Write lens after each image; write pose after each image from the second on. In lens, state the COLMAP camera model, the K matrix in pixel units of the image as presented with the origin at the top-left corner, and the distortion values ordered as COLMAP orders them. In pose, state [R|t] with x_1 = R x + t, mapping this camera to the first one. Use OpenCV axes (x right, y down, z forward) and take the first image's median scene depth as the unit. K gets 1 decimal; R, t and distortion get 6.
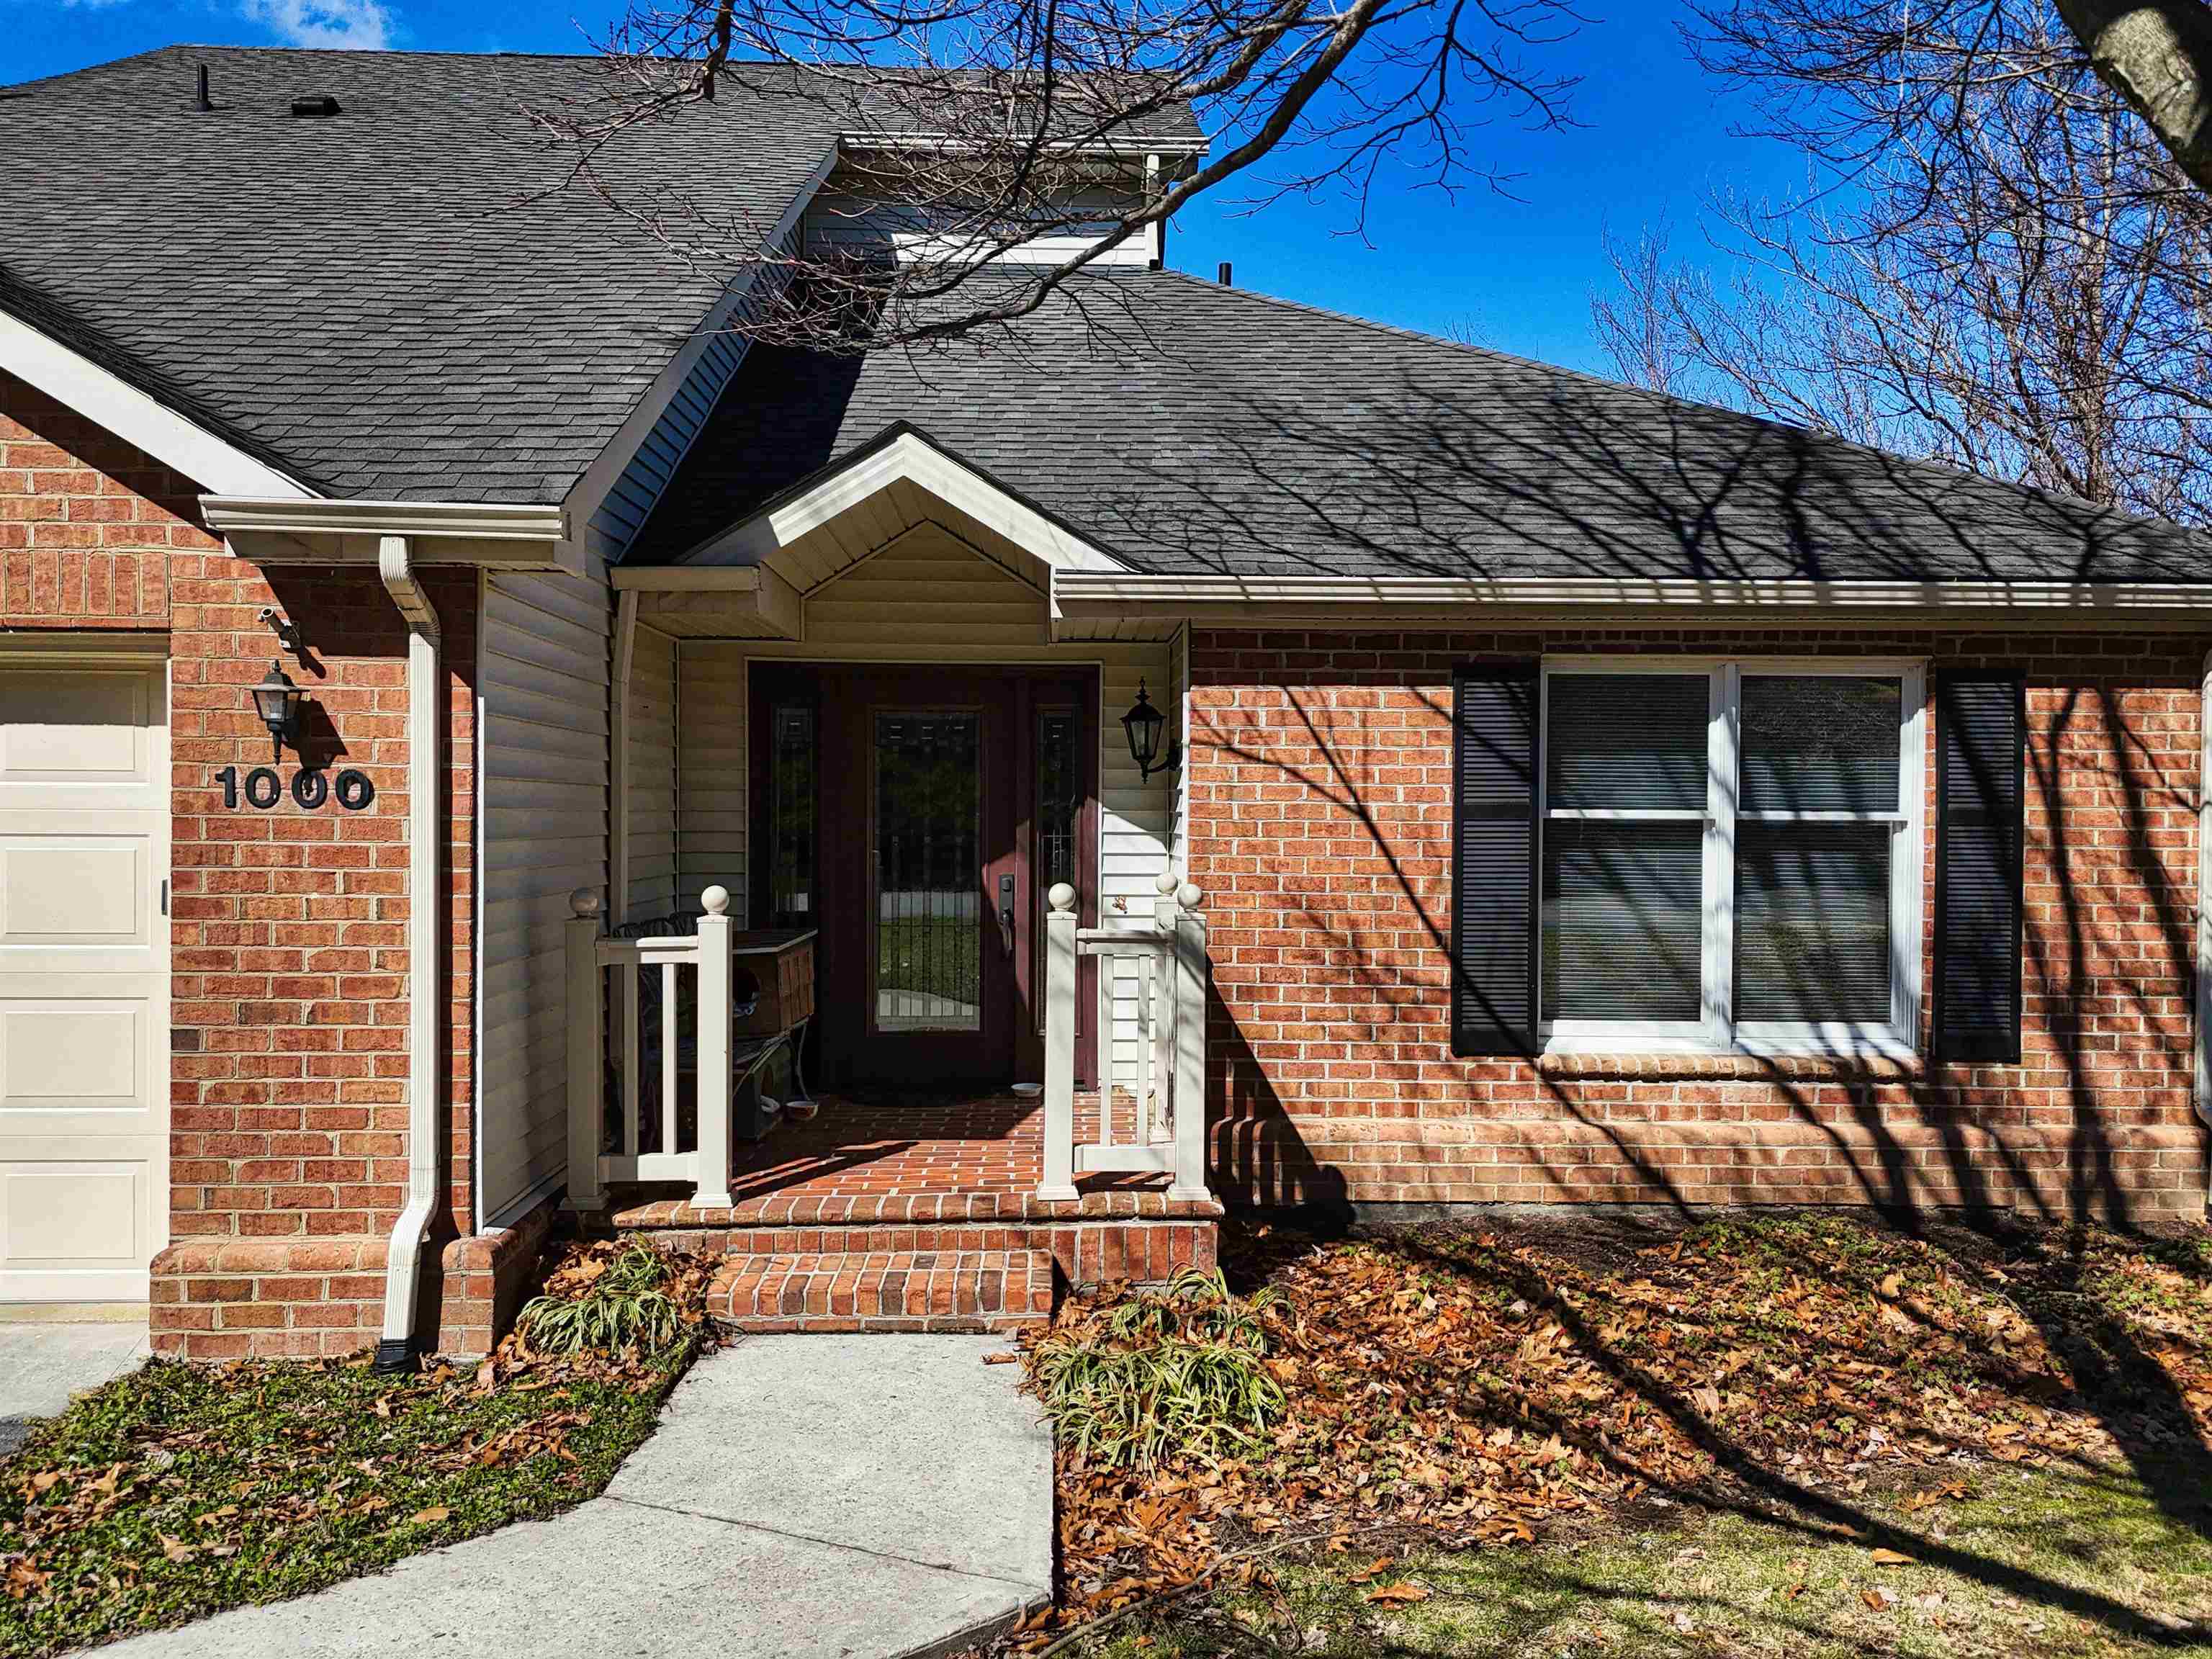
lens RADIAL K [[1626.8, 0, 1106.0], [0, 1626.8, 829.5], [0, 0, 1]] dist [0.067353, -0.057384]
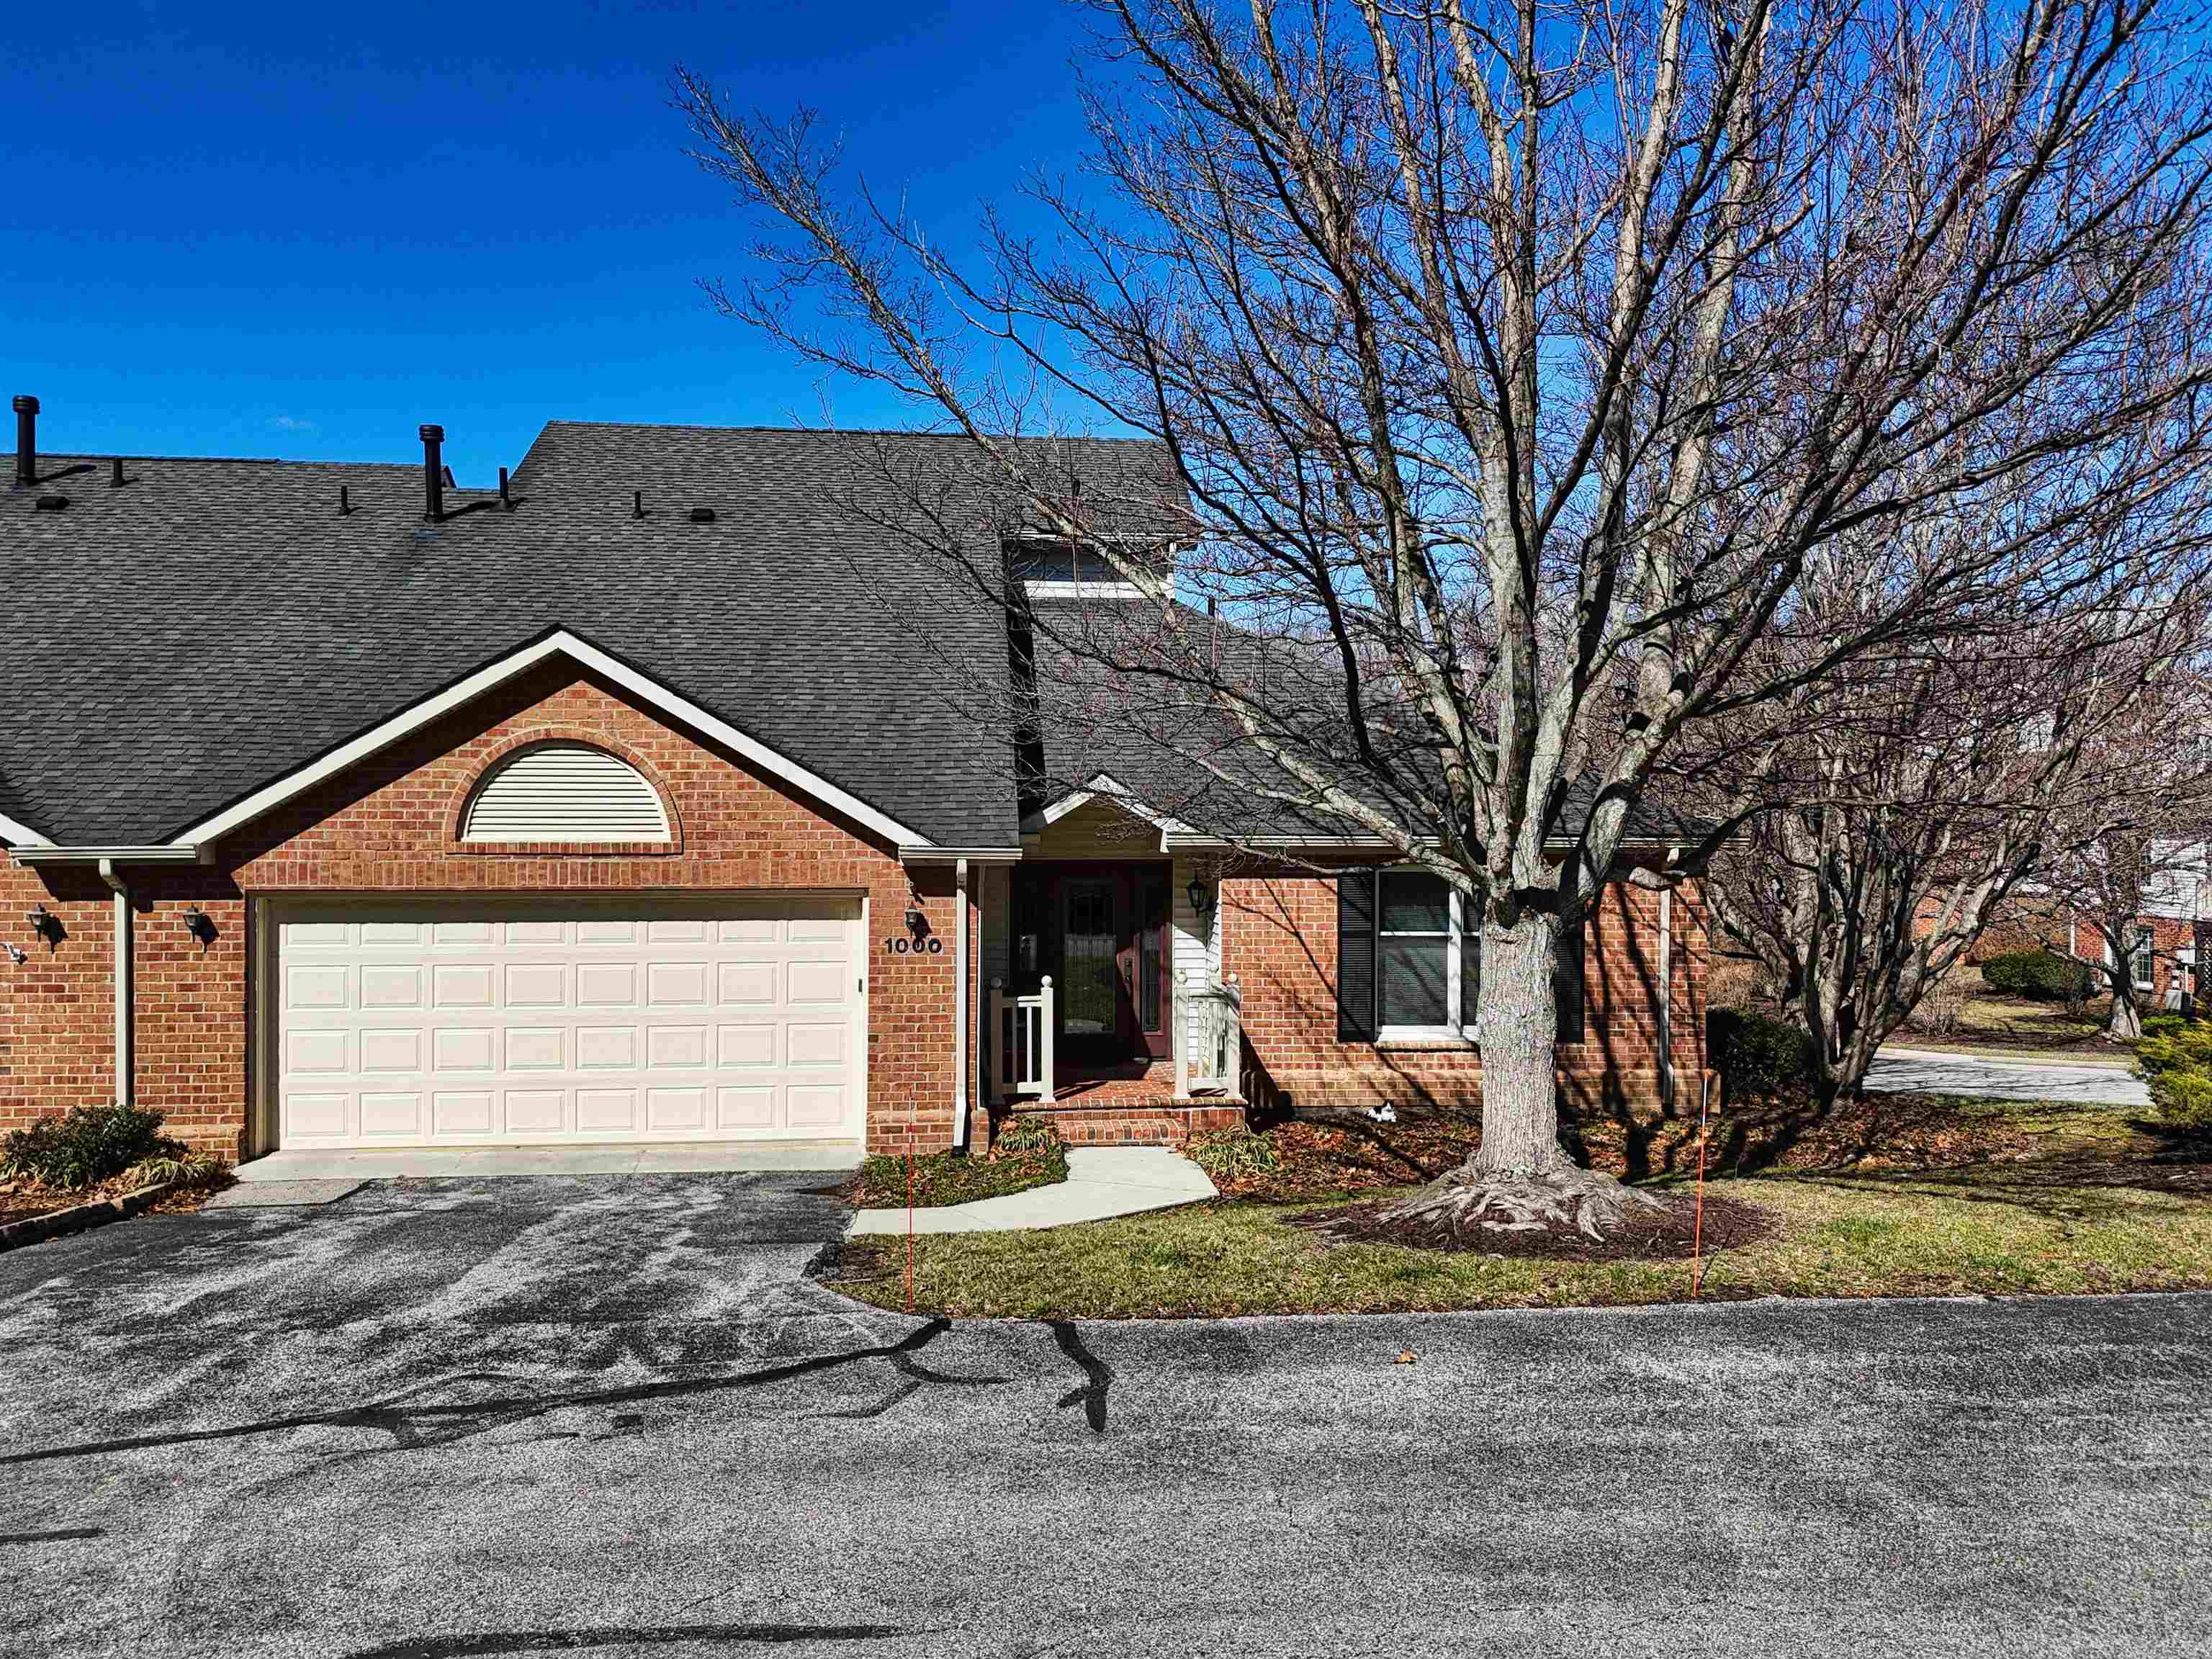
lens RADIAL K [[1692.4, 0, 1106.0], [0, 1692.4, 829.5], [0, 0, 1]] dist [0.114076, -0.001178]
pose [[0.997794, -0.002460, 0.066335, -0.267252], [0.002201, 0.999990, 0.003973, -0.168602], [-0.066344, -0.003818, 0.997790, -1.347407]]
